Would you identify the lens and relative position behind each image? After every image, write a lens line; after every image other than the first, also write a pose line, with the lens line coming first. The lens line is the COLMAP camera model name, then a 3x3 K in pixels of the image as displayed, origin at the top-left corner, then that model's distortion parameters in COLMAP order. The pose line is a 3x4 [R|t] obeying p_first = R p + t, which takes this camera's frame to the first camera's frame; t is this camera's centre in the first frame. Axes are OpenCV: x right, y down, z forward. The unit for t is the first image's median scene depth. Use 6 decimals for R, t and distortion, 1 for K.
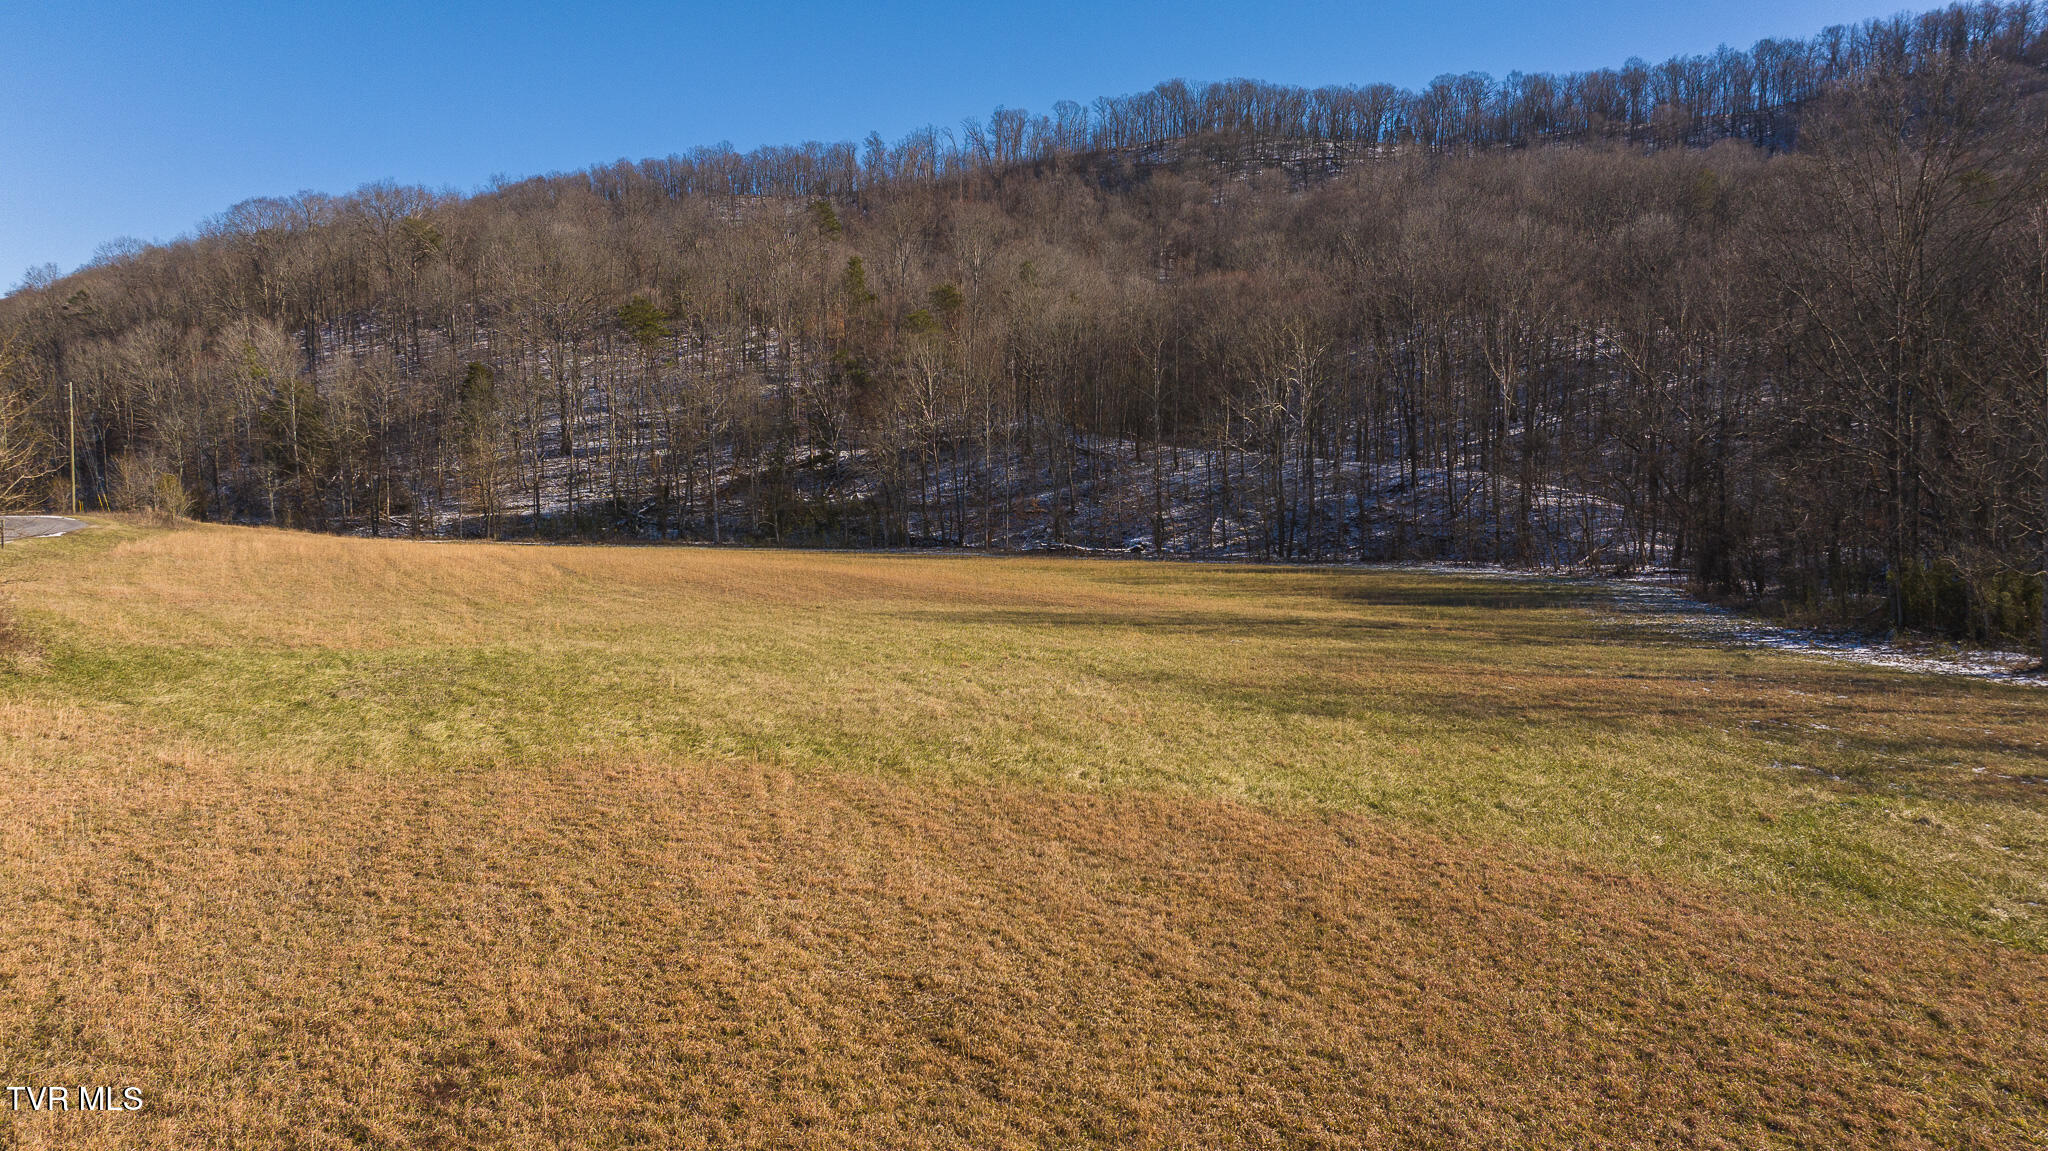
lens RADIAL K [[1439.2, 0, 1024.0], [0, 1439.2, 575.5], [0, 0, 1]] dist [-0.039966, 0.042636]
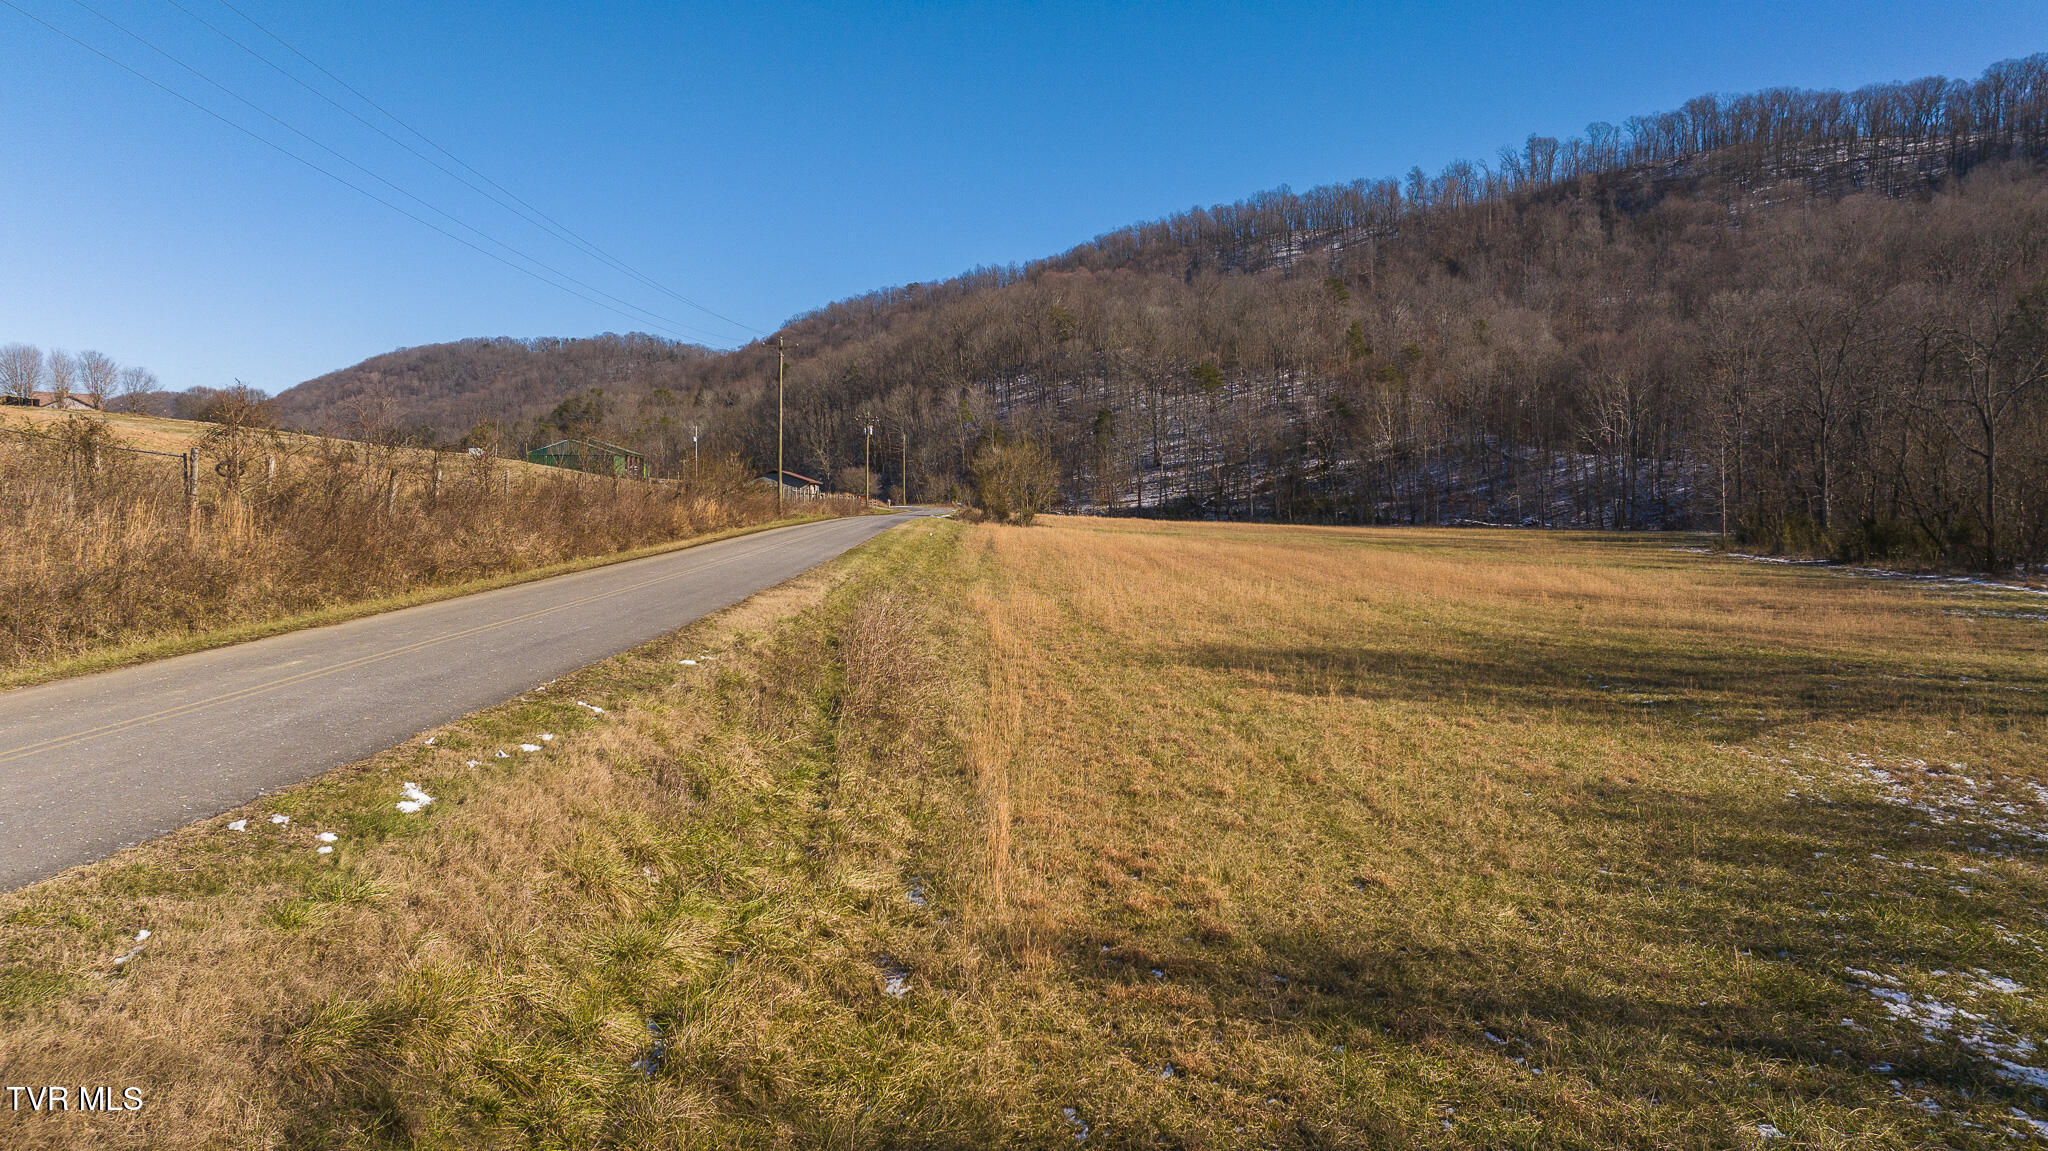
lens RADIAL K [[1439.2, 0, 1024.0], [0, 1439.2, 575.5], [0, 0, 1]] dist [-0.039966, 0.042636]
pose [[0.924594, 0.009791, -0.380828, 0.103236], [-0.009732, 0.999950, 0.002081, 0.022730], [0.380830, 0.001782, 0.924644, -0.364666]]
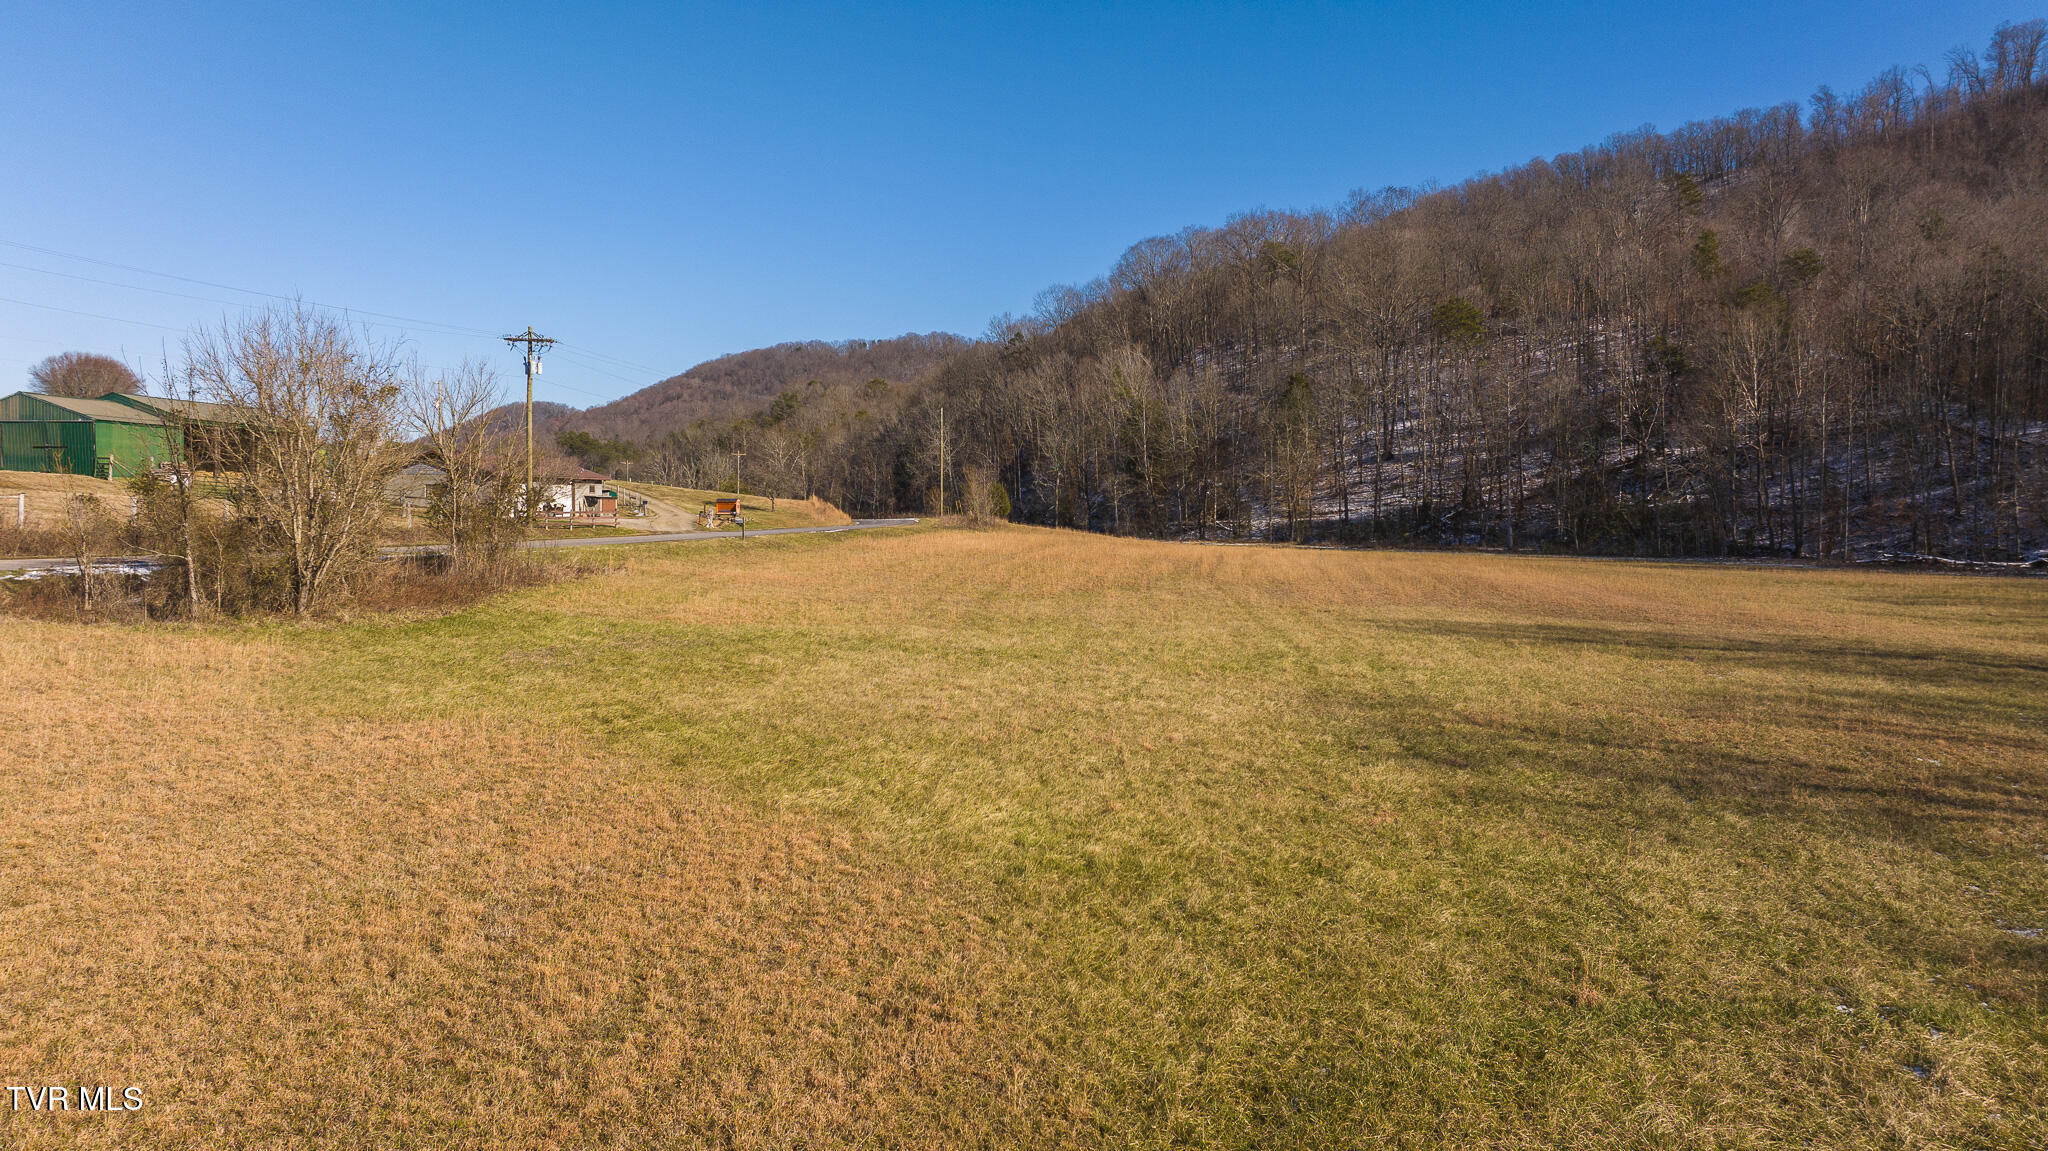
lens RADIAL K [[1444.3, 0, 1024.0], [0, 1444.3, 575.5], [0, 0, 1]] dist [-0.067638, 0.075915]
pose [[0.805318, 0.021413, -0.592457, 0.059119], [-0.025036, 0.999684, 0.002100, 0.000388], [0.592315, 0.013142, 0.805600, 0.034471]]
